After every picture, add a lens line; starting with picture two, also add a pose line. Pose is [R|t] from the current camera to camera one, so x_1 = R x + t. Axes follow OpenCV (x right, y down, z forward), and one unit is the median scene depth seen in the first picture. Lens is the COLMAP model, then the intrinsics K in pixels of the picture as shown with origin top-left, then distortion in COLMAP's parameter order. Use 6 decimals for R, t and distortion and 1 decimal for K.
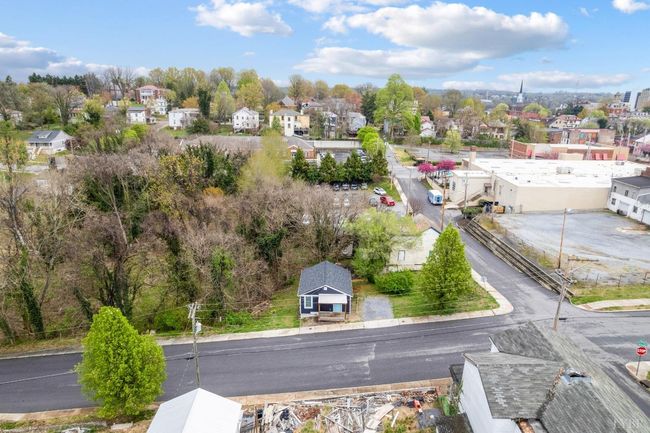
lens RADIAL K [[422.6, 0, 325.0], [0, 422.6, 216.5], [0, 0, 1]] dist [-0.087402, 0.077430]
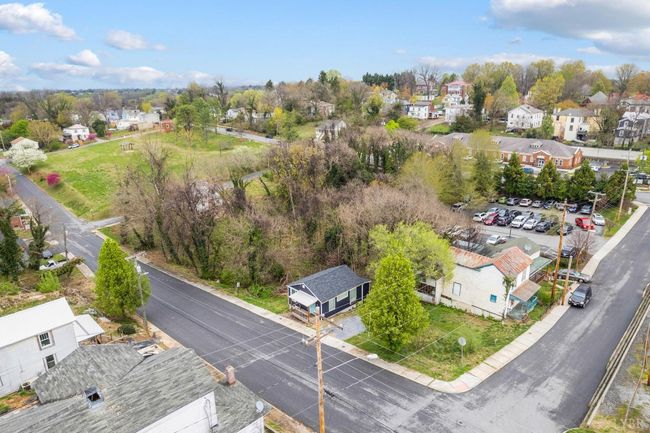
lens RADIAL K [[422.6, 0, 325.0], [0, 422.6, 216.5], [0, 0, 1]] dist [-0.087402, 0.077430]
pose [[0.708820, 0.189175, -0.679549, 0.399060], [-0.181527, 0.979841, 0.083425, -0.050583], [0.681632, 0.064223, 0.728871, 0.166728]]
